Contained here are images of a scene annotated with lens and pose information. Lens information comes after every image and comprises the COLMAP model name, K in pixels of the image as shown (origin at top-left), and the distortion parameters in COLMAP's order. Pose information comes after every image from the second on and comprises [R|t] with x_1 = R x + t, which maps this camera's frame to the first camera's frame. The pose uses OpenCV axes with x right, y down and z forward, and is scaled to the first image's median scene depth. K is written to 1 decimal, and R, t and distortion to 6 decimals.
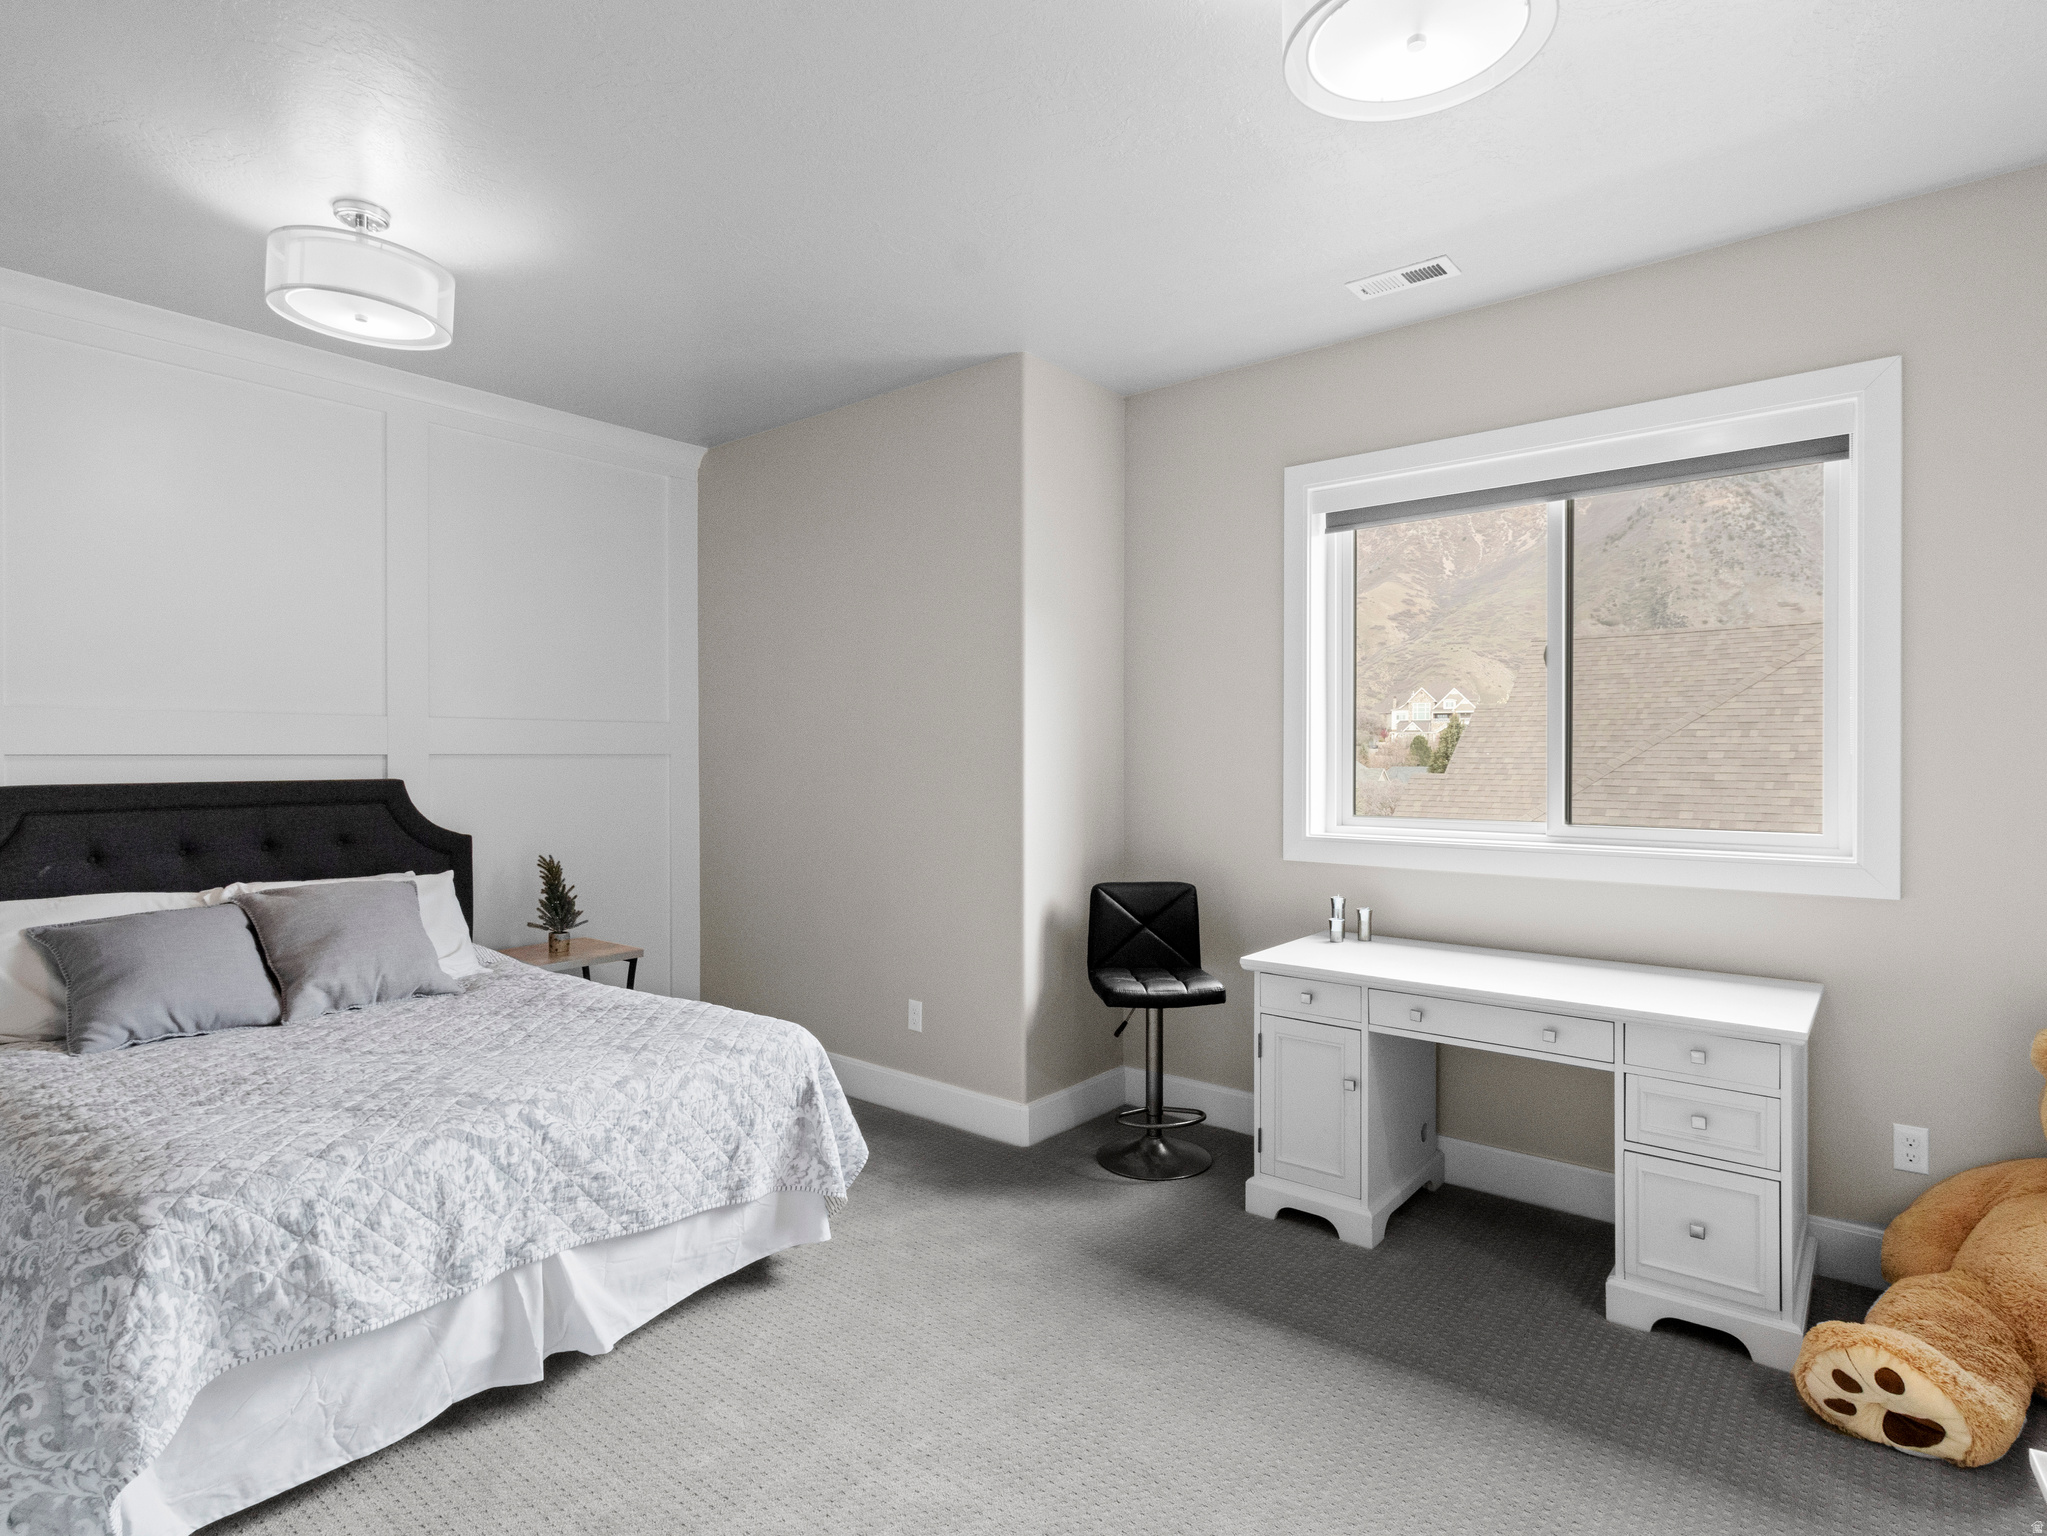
lens RADIAL K [[1078.7, 0, 1023.5], [0, 1078.7, 768.0], [0, 0, 1]] dist [-0.000163, -0.000311]
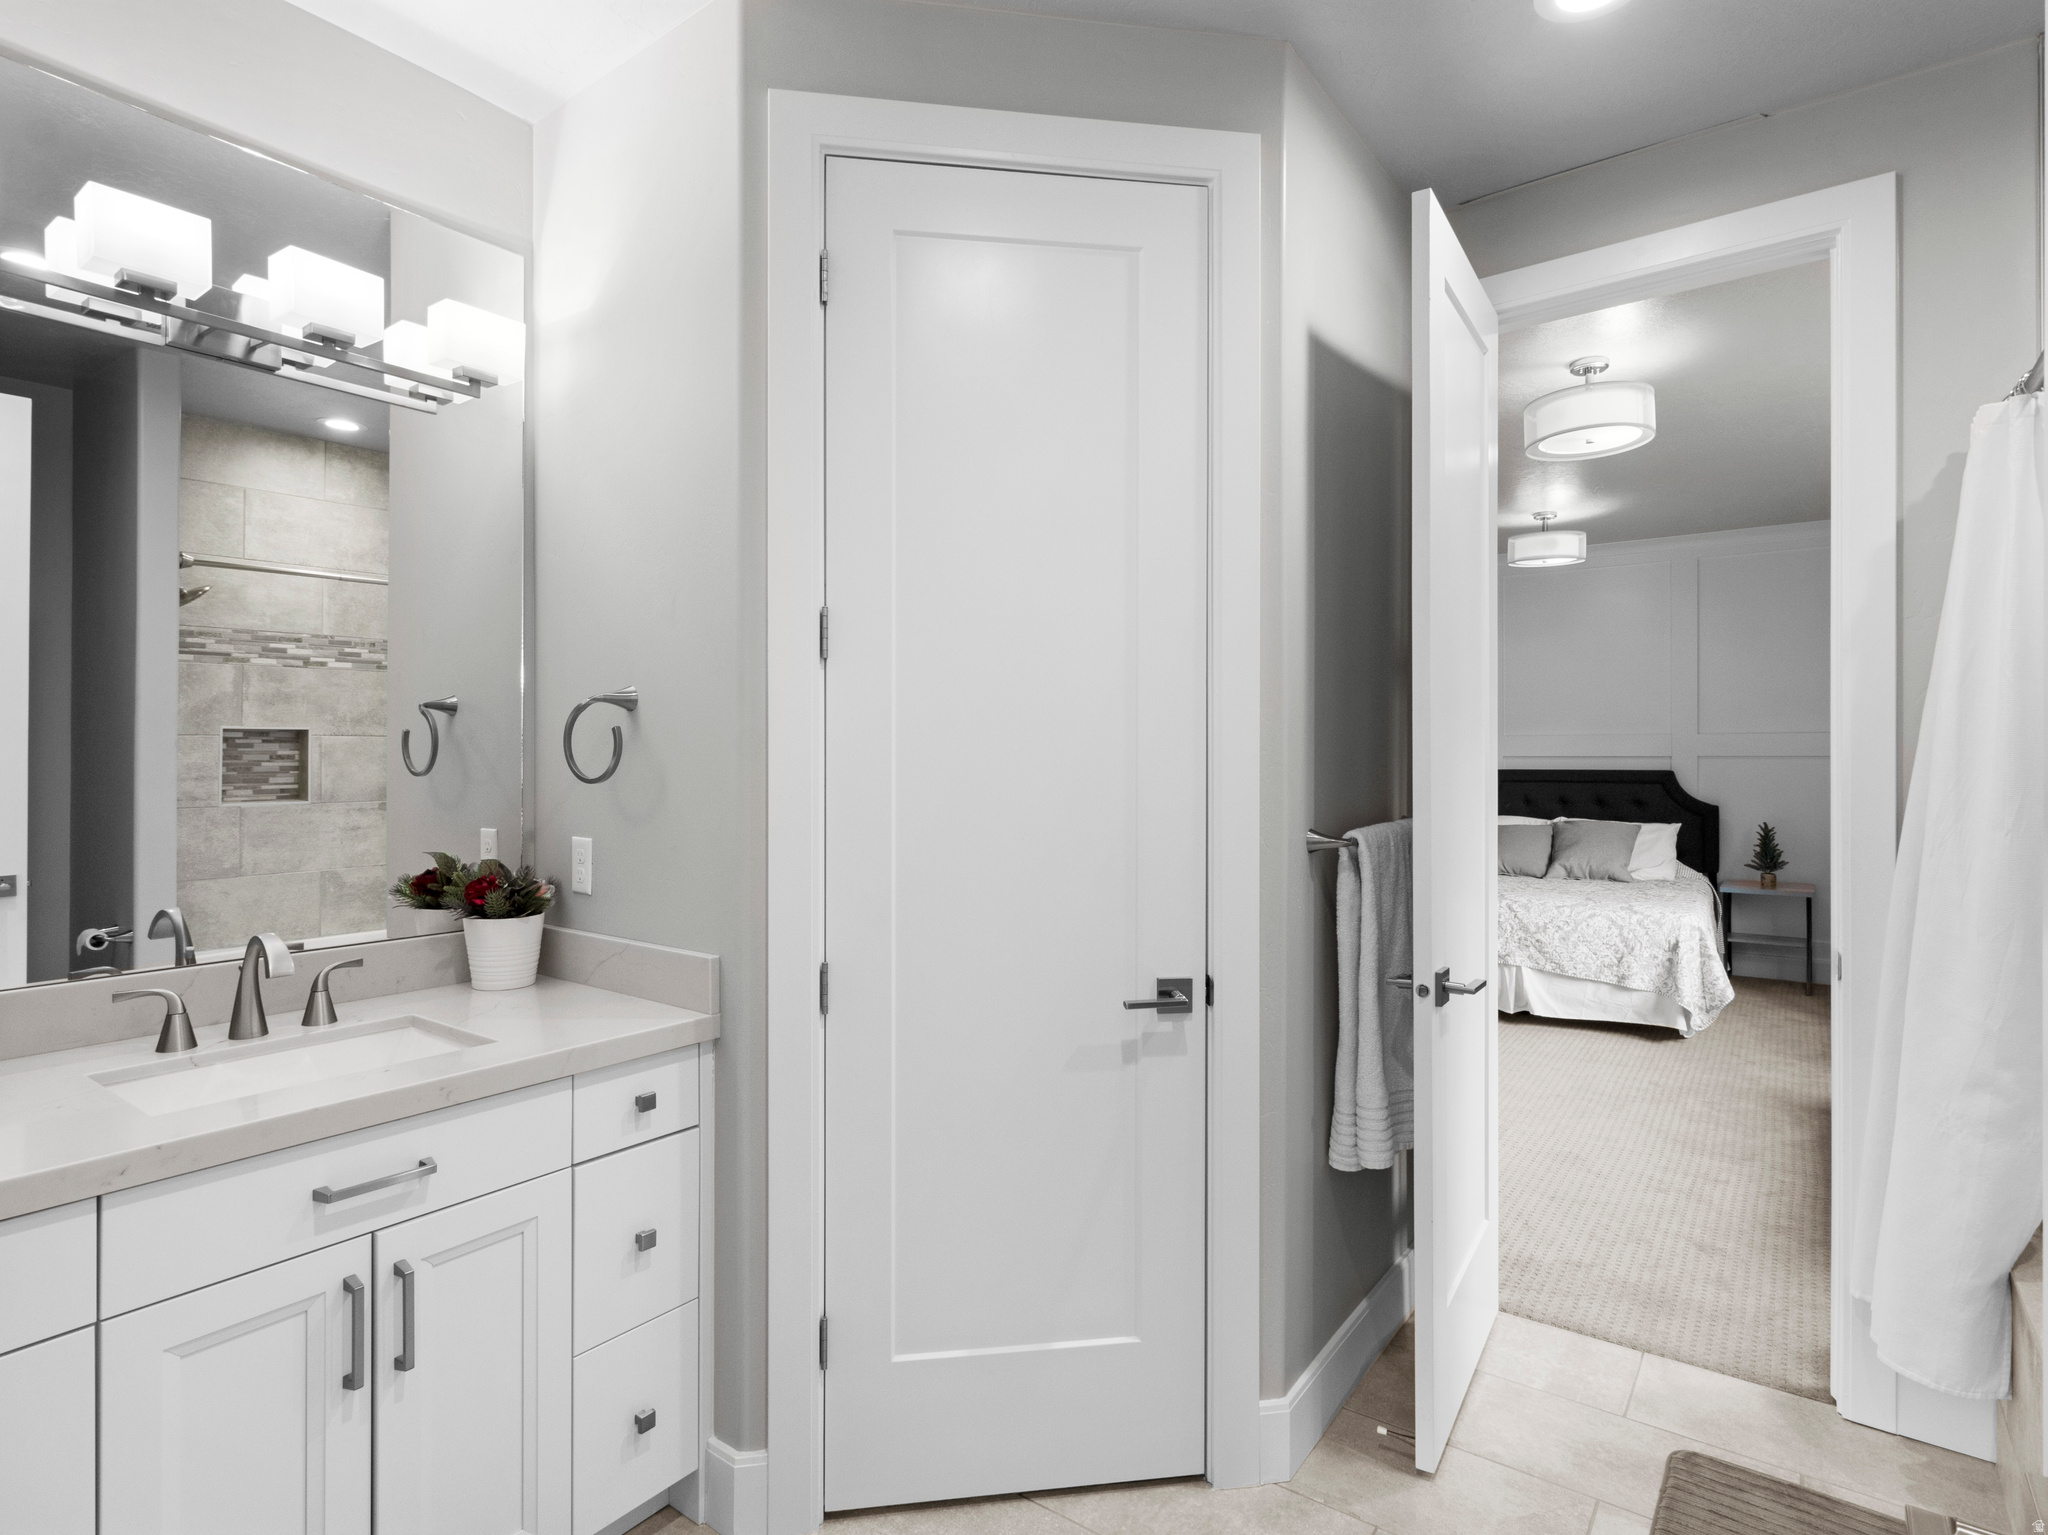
lens RADIAL K [[1041.7, 0, 1024.0], [0, 1041.7, 767.5], [0, 0, 1]] dist [0.000095, 0.000008]
pose [[0.027873, 0.014152, -0.999511, 1.581788], [-0.008109, 0.999870, 0.013931, -0.015004], [0.999579, 0.007717, 0.027984, -0.153012]]
